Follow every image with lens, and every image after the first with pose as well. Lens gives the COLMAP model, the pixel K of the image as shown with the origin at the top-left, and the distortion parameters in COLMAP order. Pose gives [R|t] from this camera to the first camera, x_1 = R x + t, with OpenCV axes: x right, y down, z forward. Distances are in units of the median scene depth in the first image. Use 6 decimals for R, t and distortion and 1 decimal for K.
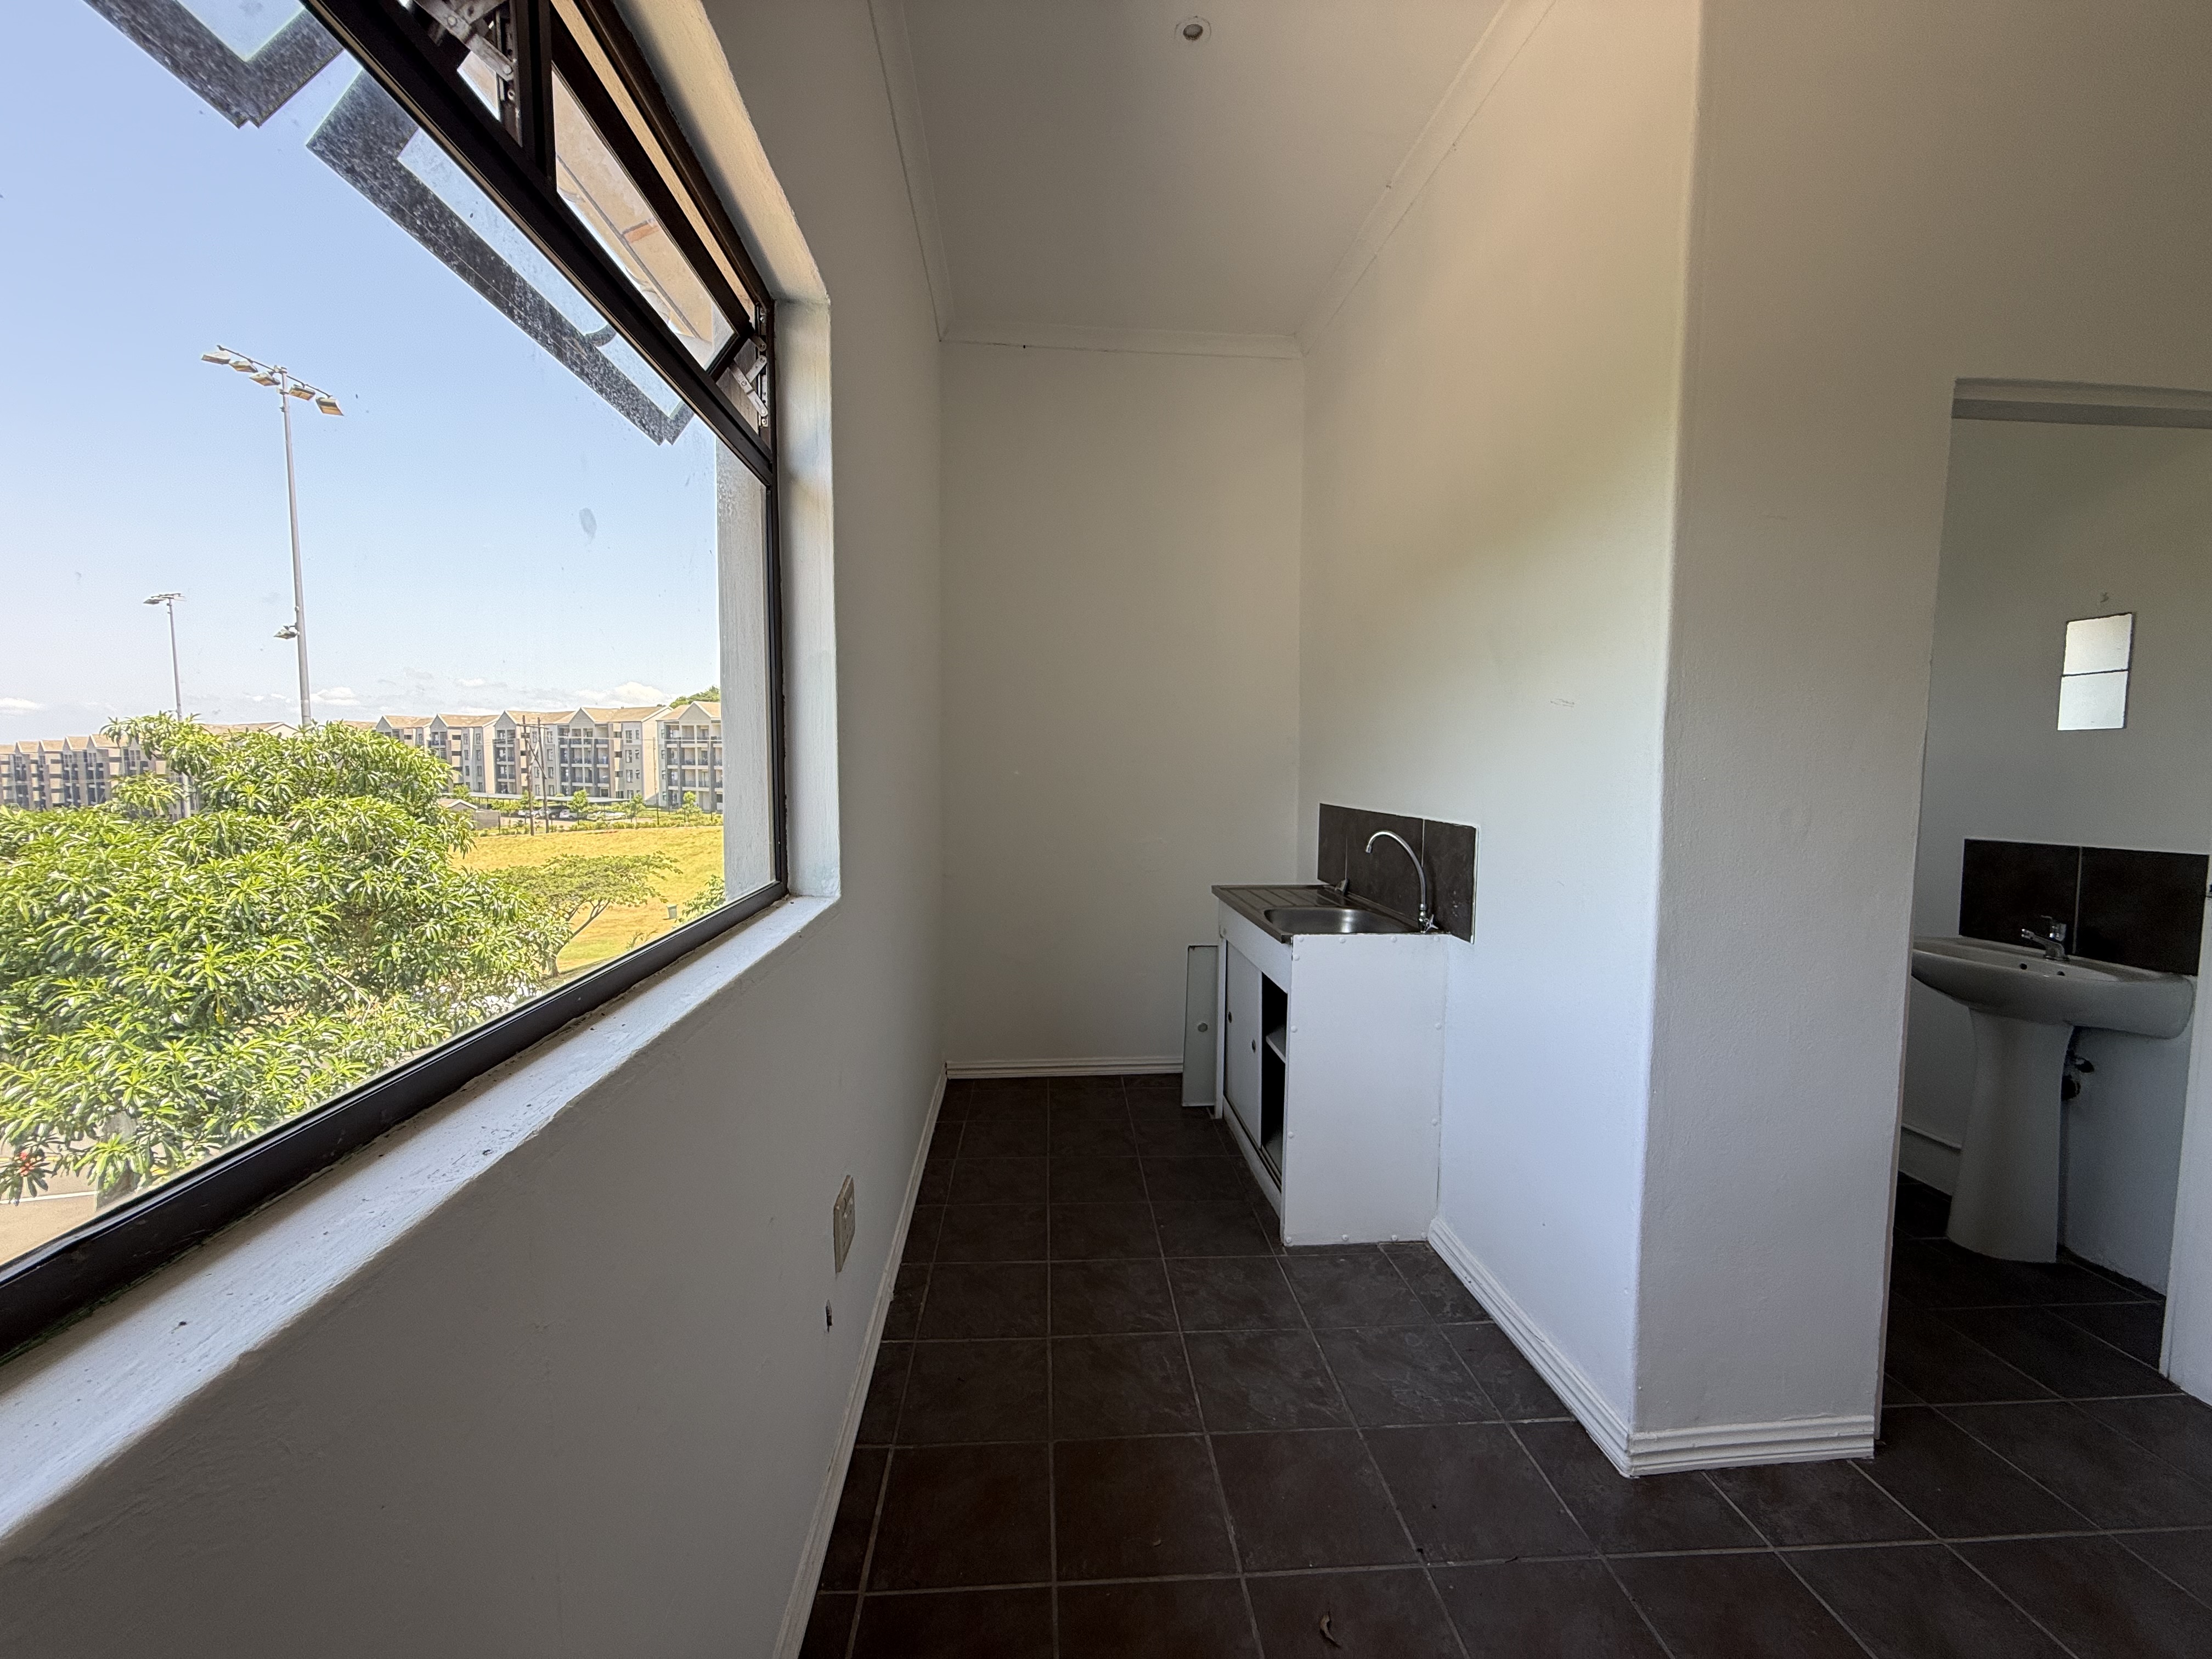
lens RADIAL K [[883.0, 0, 1098.3], [0, 883.0, 824.3], [0, 0, 1]] dist [-0.001890, 0.000552]
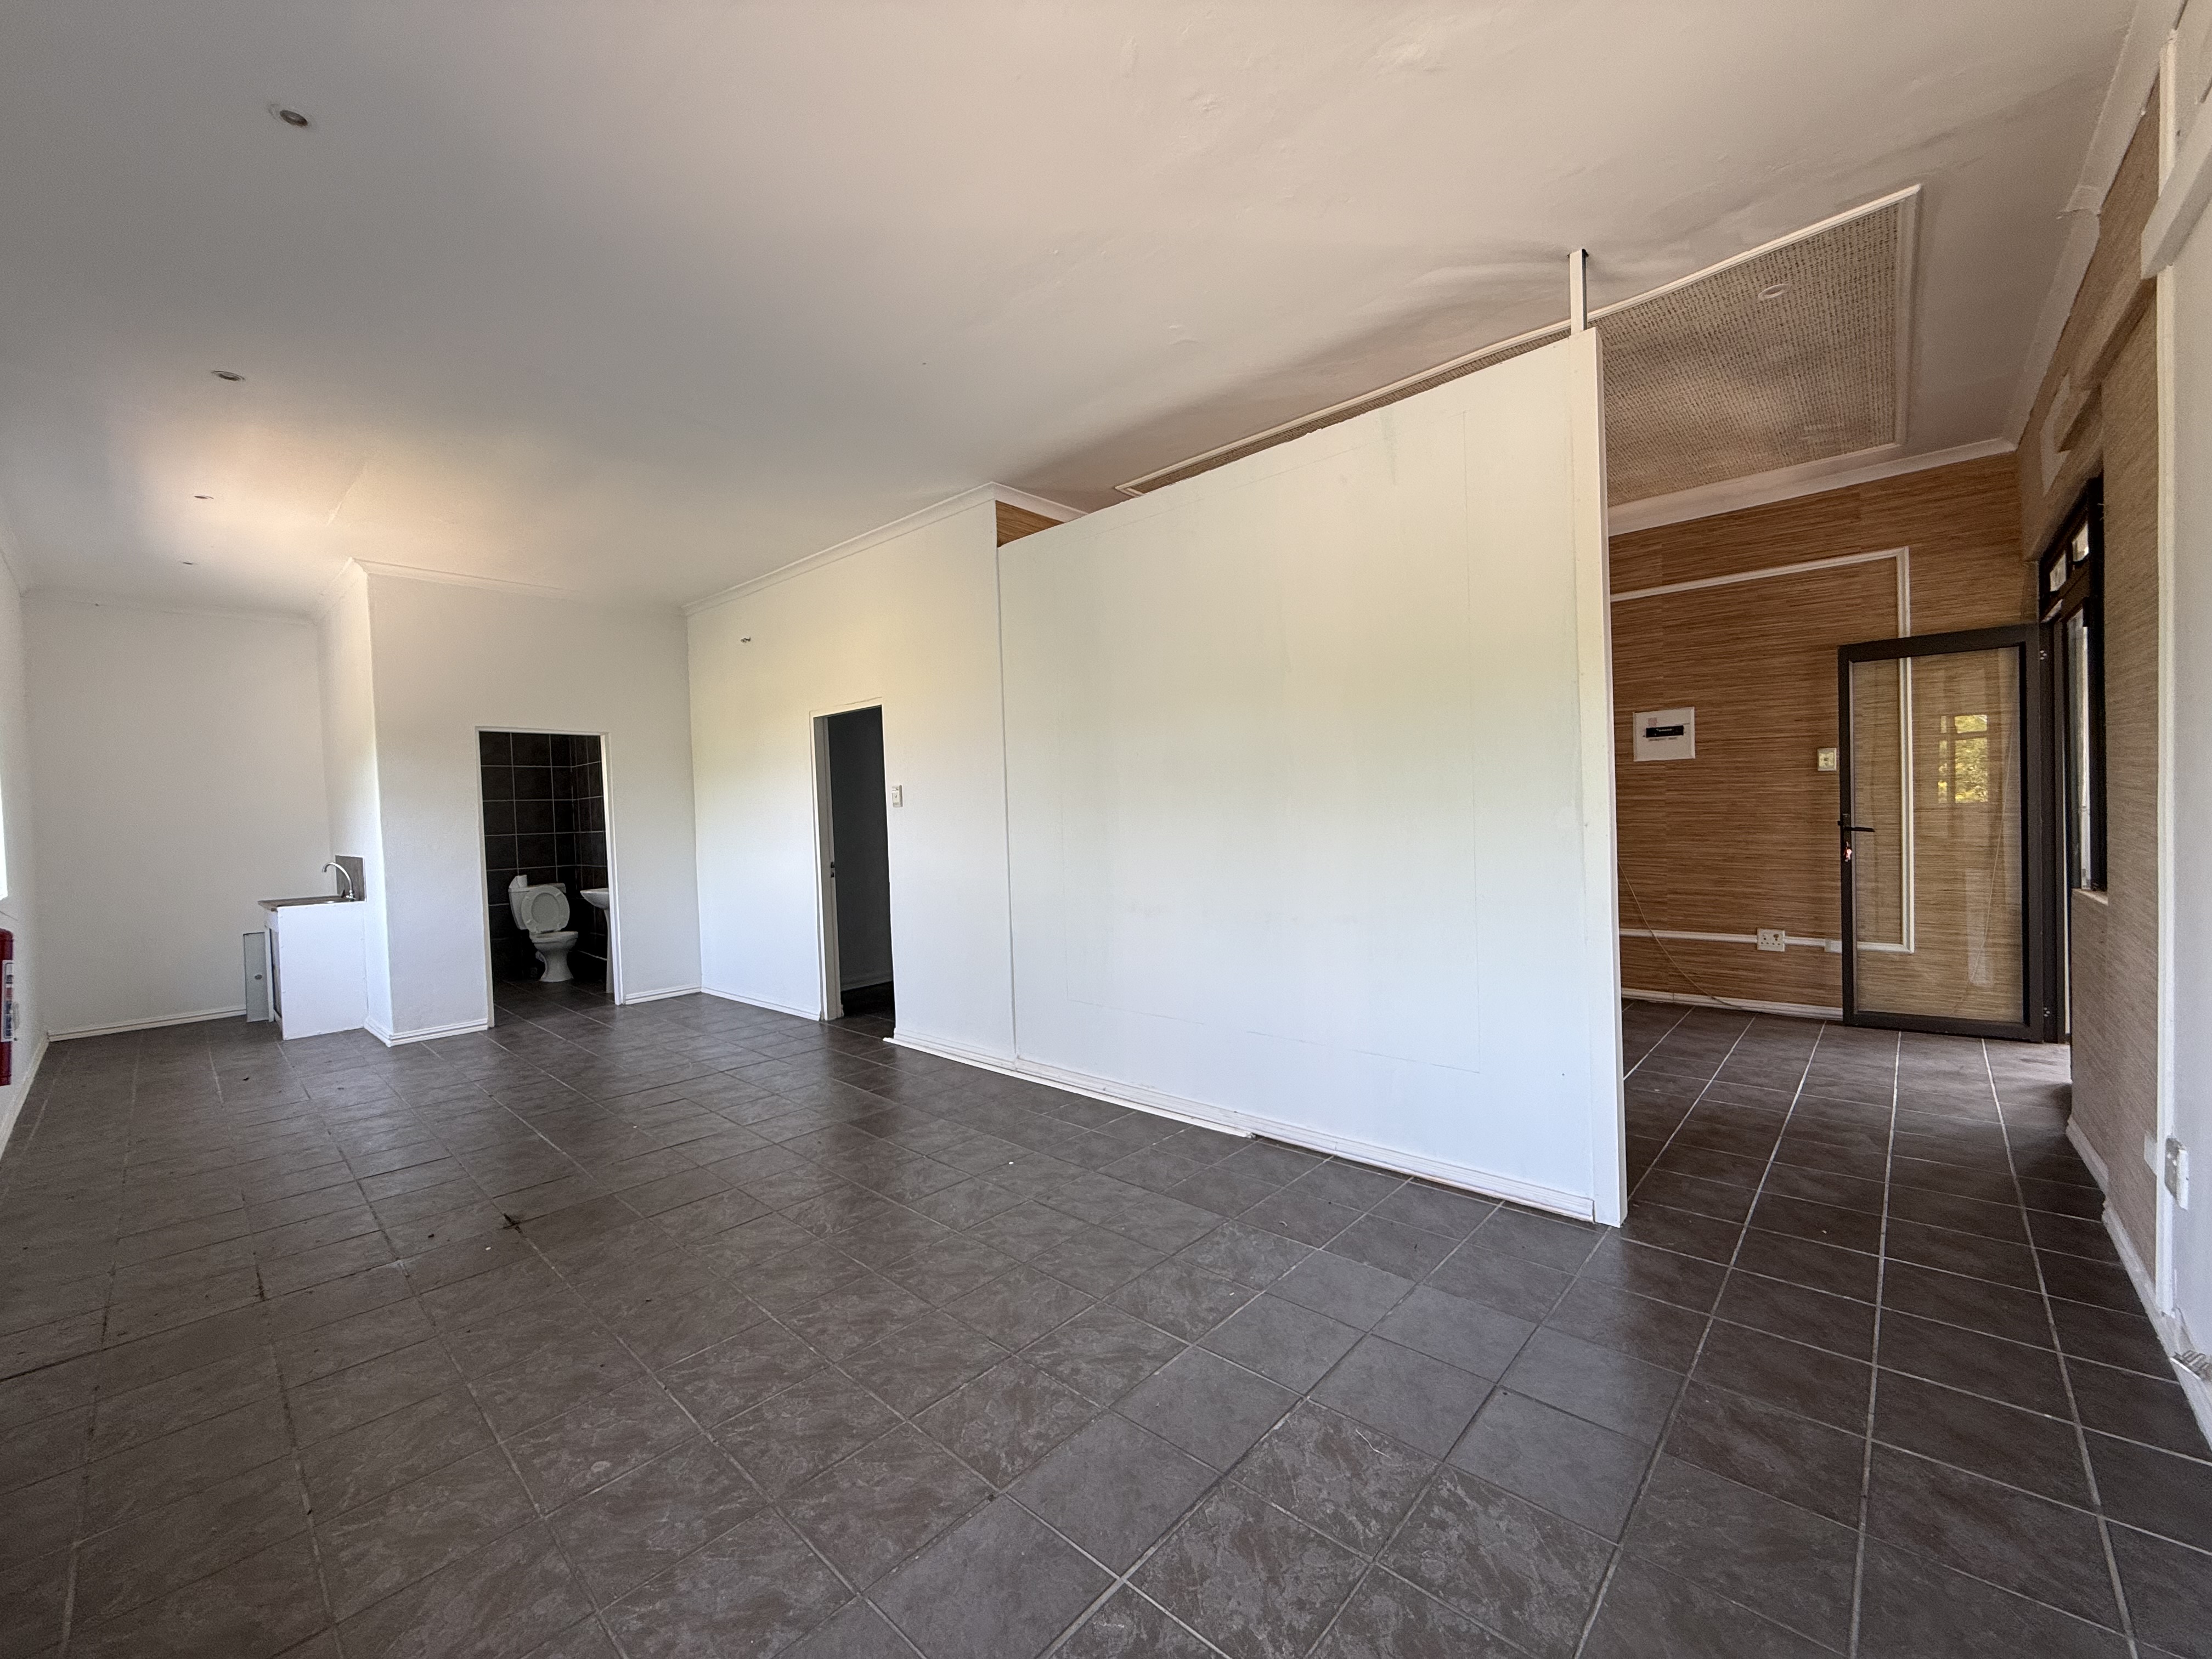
lens RADIAL K [[883.0, 0, 1091.2], [0, 883.0, 825.3], [0, 0, 1]] dist [-0.001890, 0.000552]
pose [[0.735600, -0.048752, 0.675660, 0.234419], [0.097384, 0.994657, -0.034254, 0.195532], [-0.670380, 0.090996, 0.736417, -2.218938]]
